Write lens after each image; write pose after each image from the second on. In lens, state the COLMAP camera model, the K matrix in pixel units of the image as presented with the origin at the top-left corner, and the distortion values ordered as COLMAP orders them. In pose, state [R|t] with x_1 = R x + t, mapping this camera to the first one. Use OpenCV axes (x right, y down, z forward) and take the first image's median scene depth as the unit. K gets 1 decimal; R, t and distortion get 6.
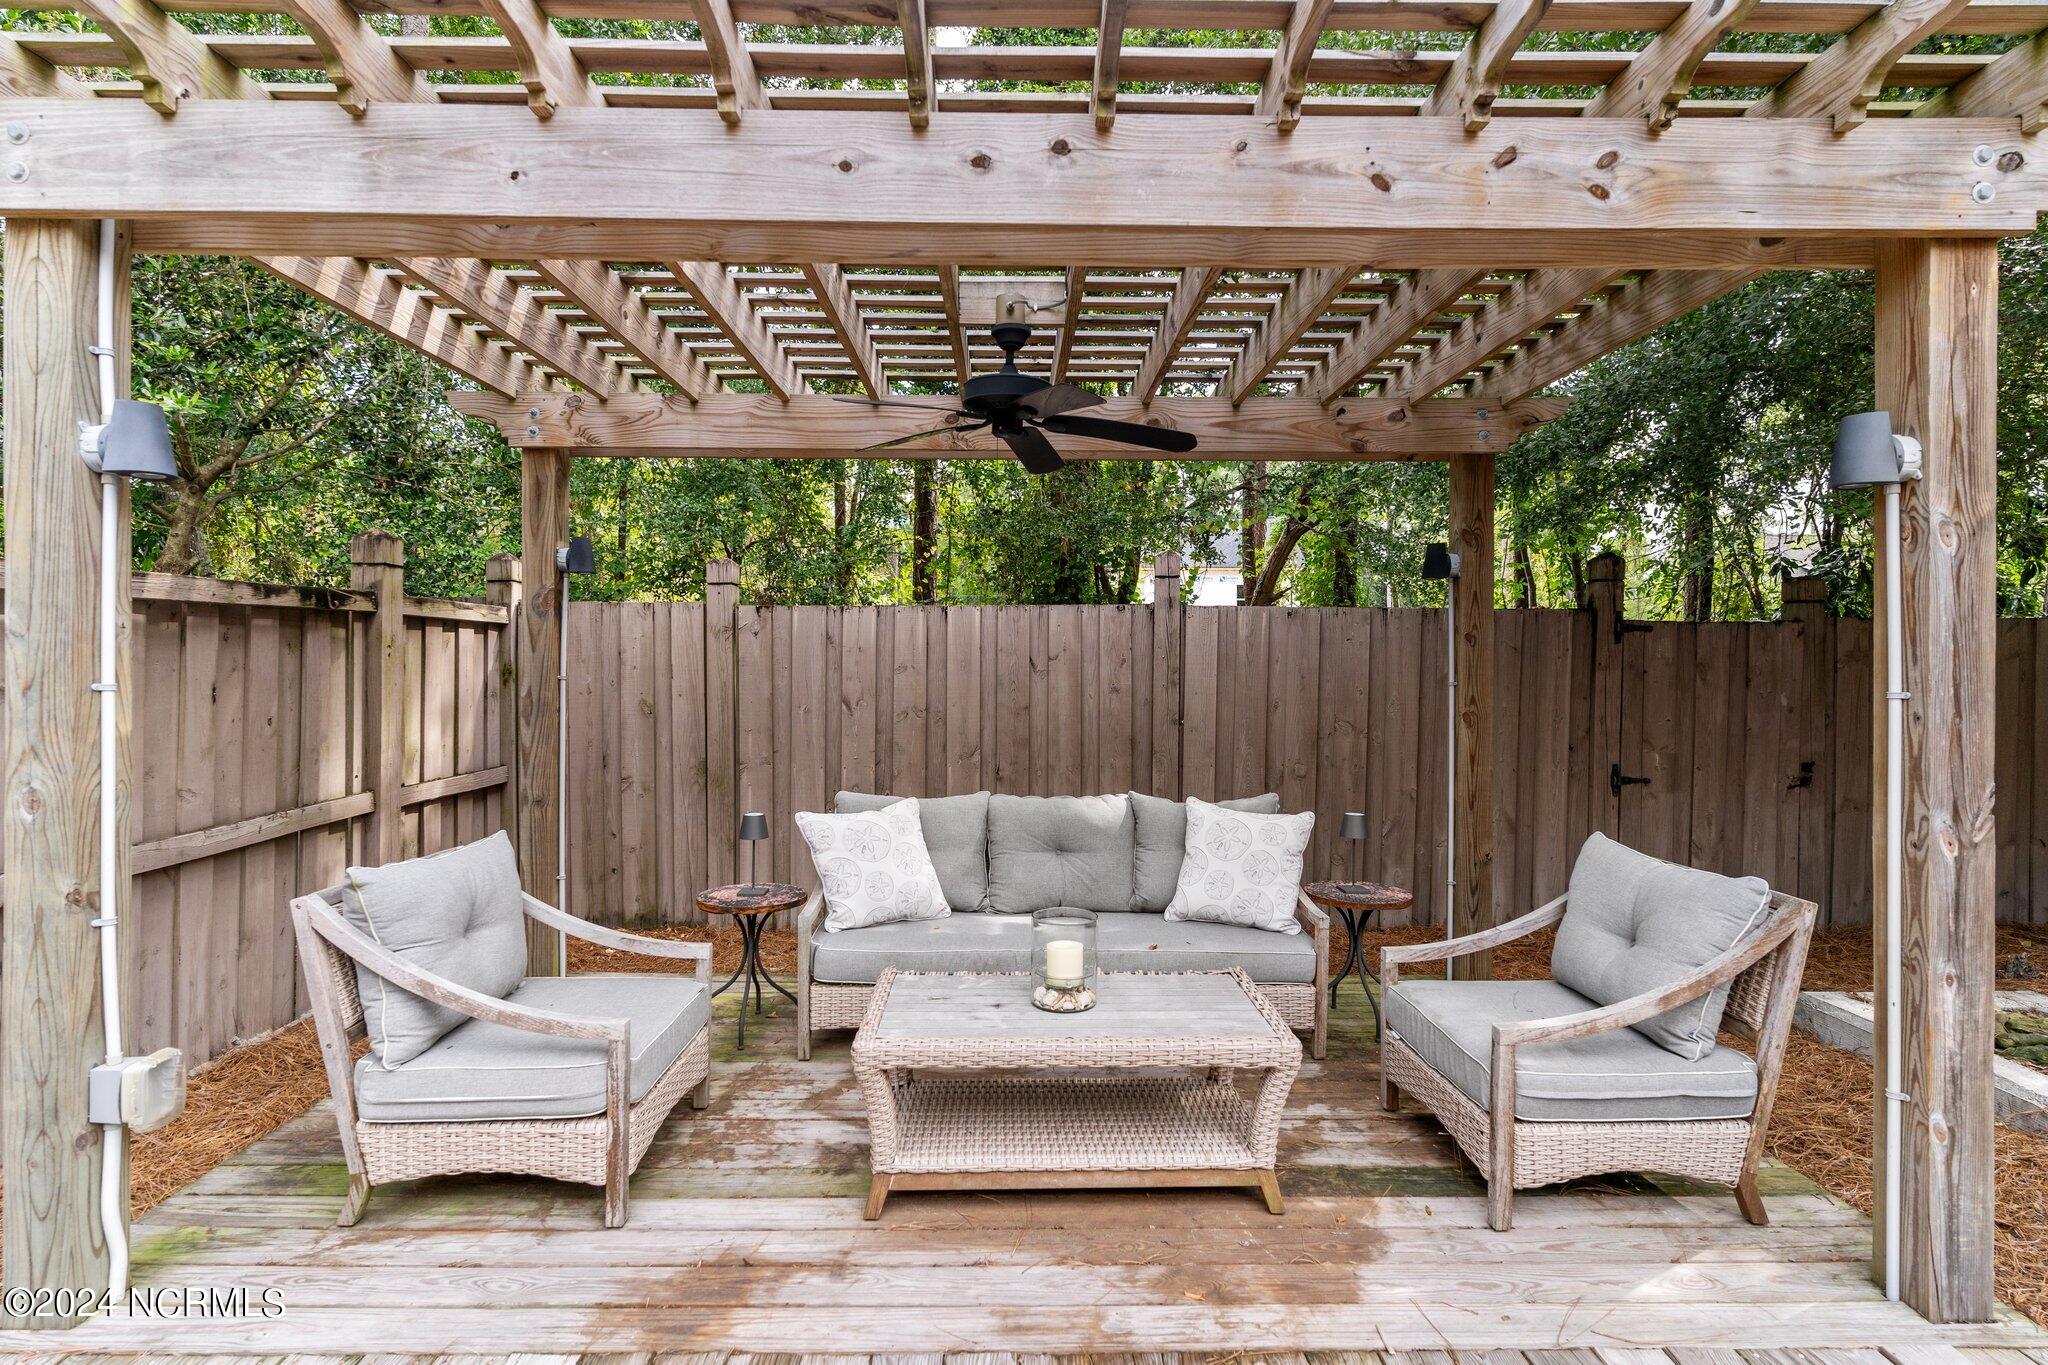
lens RADIAL K [[986.8, 0, 1019.6], [0, 986.8, 668.6], [0, 0, 1]] dist [0.003587, -0.001847]
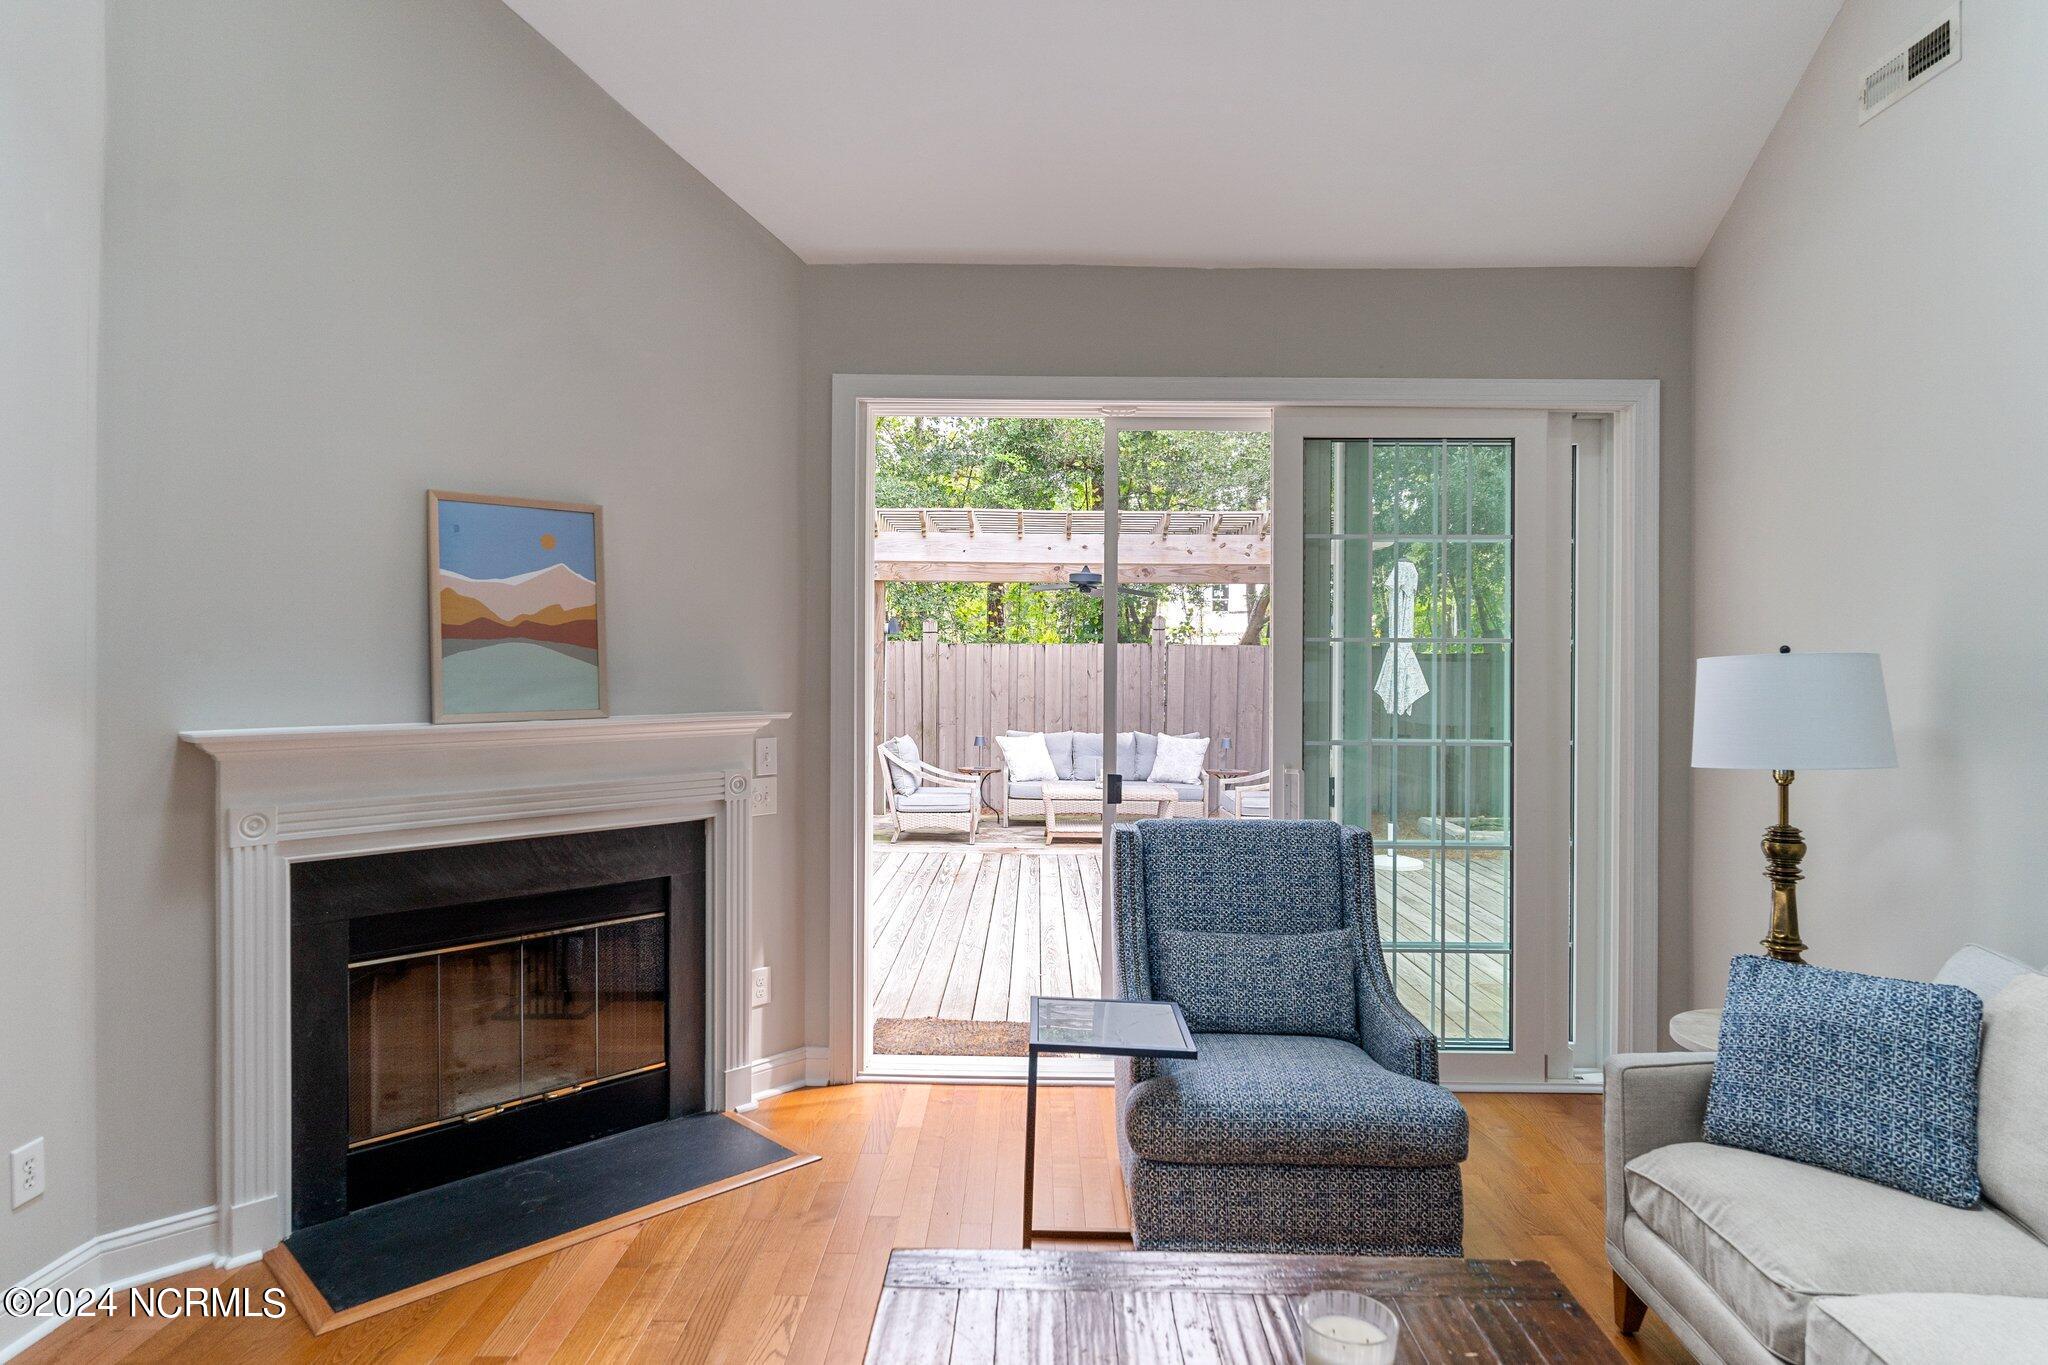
lens RADIAL K [[1176.2, 0, 1021.2], [0, 1176.2, 666.5], [0, 0, 1]] dist [0.007121, -0.000209]
pose [[0.999700, 0.003314, -0.024271, -0.089301], [-0.003358, 0.999993, -0.001772, -0.020678], [0.024265, 0.001853, 0.999704, -1.830989]]
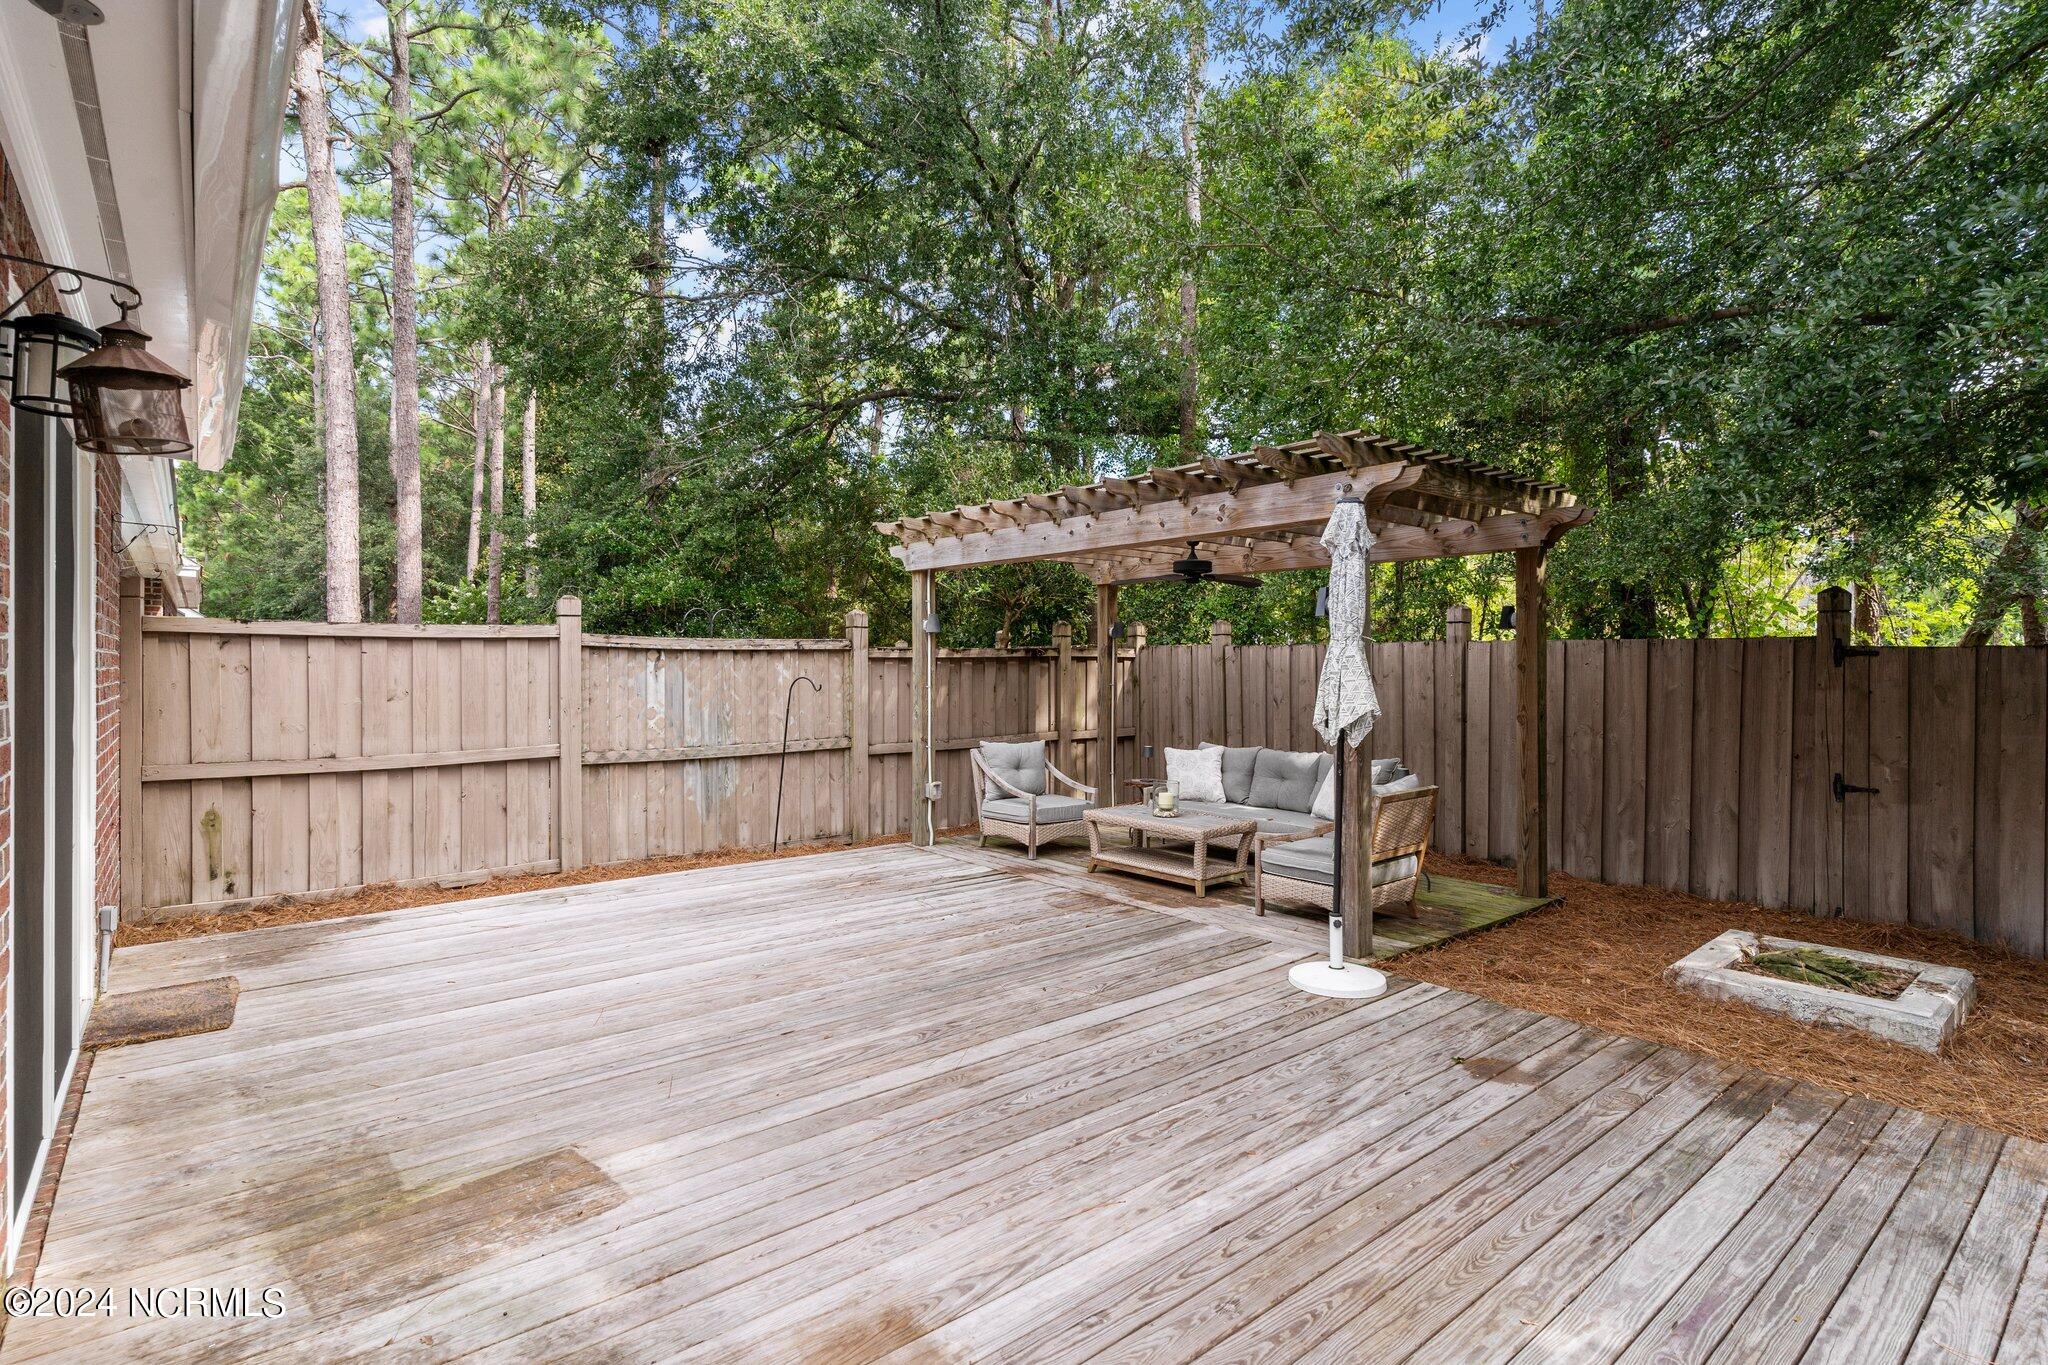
lens RADIAL K [[986.8, 0, 1024.5], [0, 986.8, 674.1], [0, 0, 1]] dist [0.003587, -0.001847]
pose [[0.631128, 0.005905, -0.775656, 1.249650], [-0.003332, 0.999982, 0.004901, -0.027707], [0.775671, -0.000508, 0.631137, -0.622526]]
